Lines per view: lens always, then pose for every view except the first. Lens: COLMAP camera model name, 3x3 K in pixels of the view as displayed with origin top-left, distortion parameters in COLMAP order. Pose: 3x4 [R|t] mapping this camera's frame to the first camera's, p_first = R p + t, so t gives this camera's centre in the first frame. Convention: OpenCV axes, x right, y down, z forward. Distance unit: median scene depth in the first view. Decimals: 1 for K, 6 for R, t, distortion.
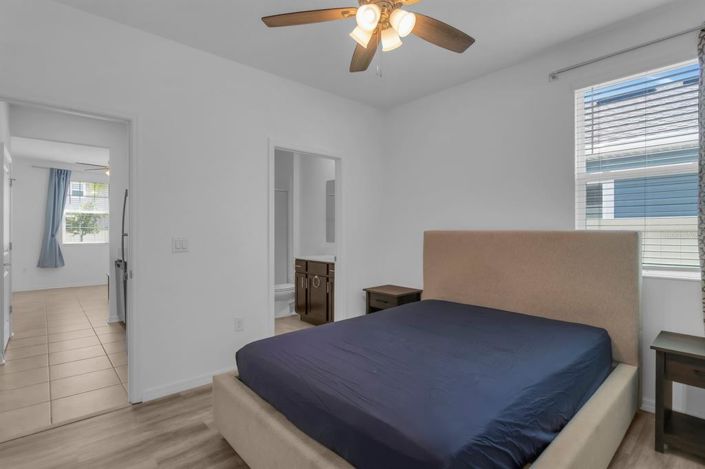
lens RADIAL K [[342.6, 0, 350.7], [0, 342.6, 234.5], [0, 0, 1]] dist [0.001491, -0.000069]
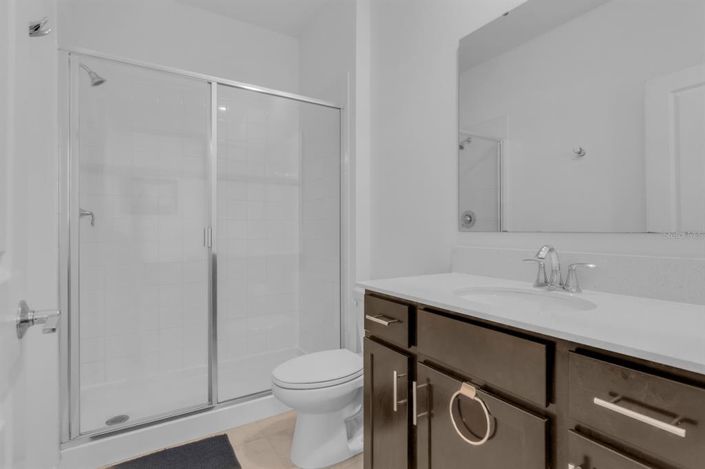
lens RADIAL K [[342.6, 0, 352.3], [0, 342.6, 235.1], [0, 0, 1]] dist [0.001491, -0.000069]
pose [[0.986413, -0.000839, -0.164284, -0.113708], [0.000747, 1.000000, -0.000620, 0.023204], [0.164284, 0.000489, 0.986413, 0.651287]]
